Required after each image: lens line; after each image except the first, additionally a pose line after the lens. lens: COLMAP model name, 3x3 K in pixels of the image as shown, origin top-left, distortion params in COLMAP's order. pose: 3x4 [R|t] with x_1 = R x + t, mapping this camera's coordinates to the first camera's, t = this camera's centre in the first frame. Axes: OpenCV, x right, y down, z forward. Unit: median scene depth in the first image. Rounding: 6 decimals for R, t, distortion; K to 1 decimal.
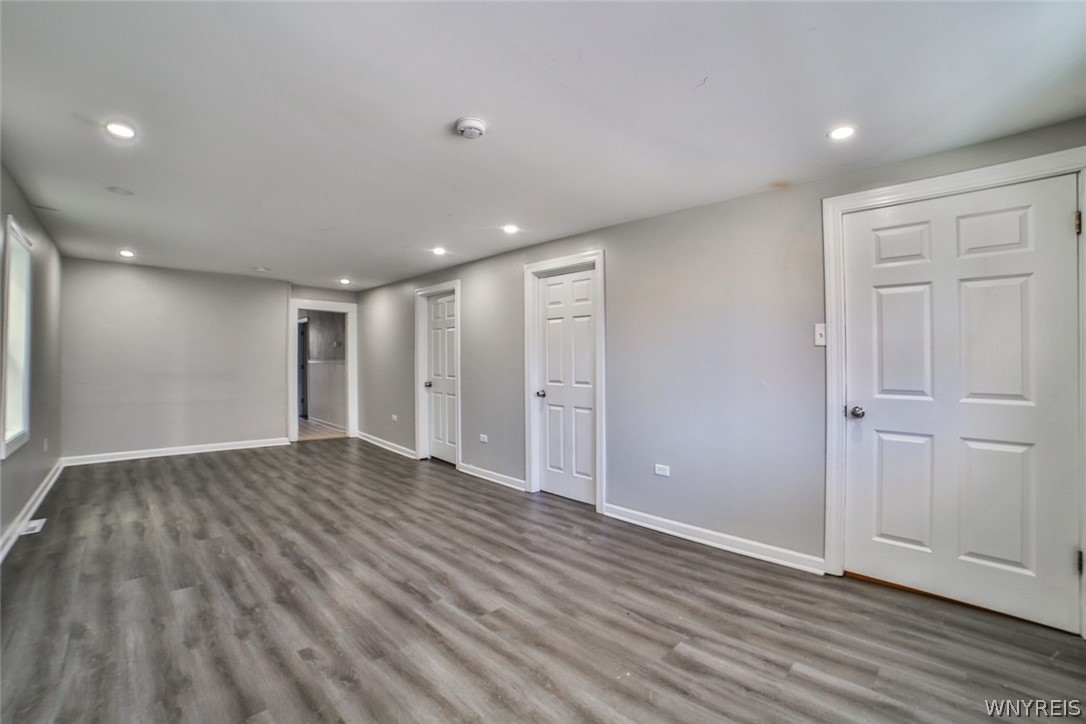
lens RADIAL K [[469.0, 0, 548.6], [0, 469.0, 362.3], [0, 0, 1]] dist [-0.104380, 0.034352]
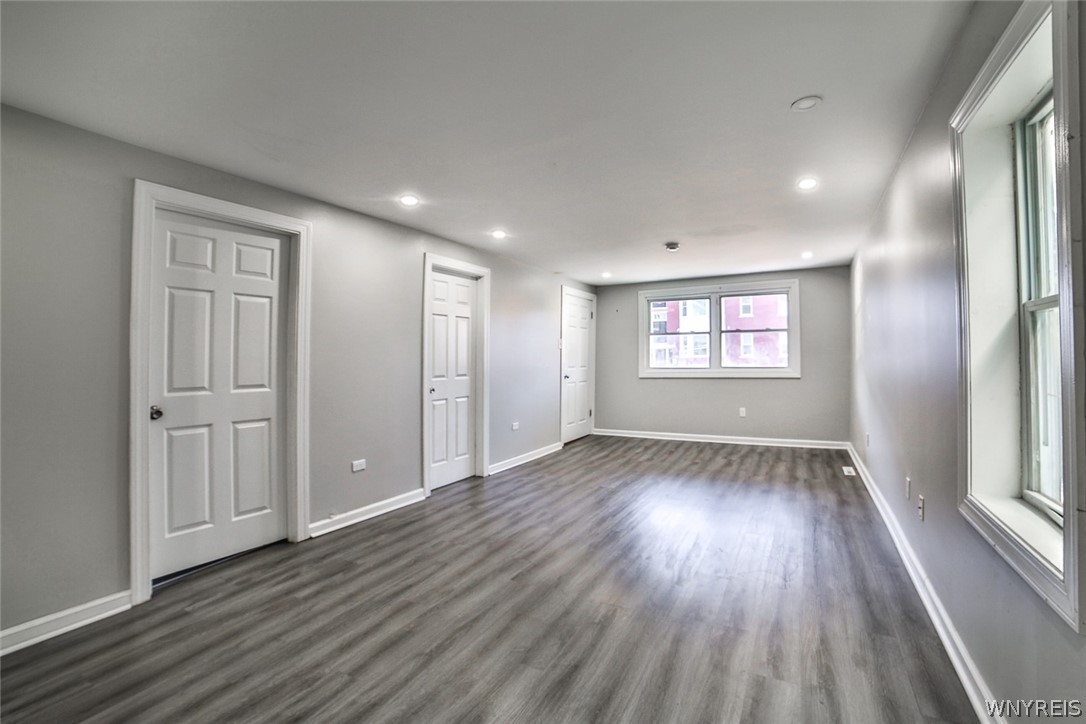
lens RADIAL K [[469.0, 0, 548.6], [0, 469.0, 362.3], [0, 0, 1]] dist [-0.104380, 0.034352]
pose [[-0.282370, -0.008388, 0.959269, -1.073840], [0.008557, 0.999900, 0.011262, 0.001120], [-0.959267, 0.011388, -0.282270, 1.106827]]
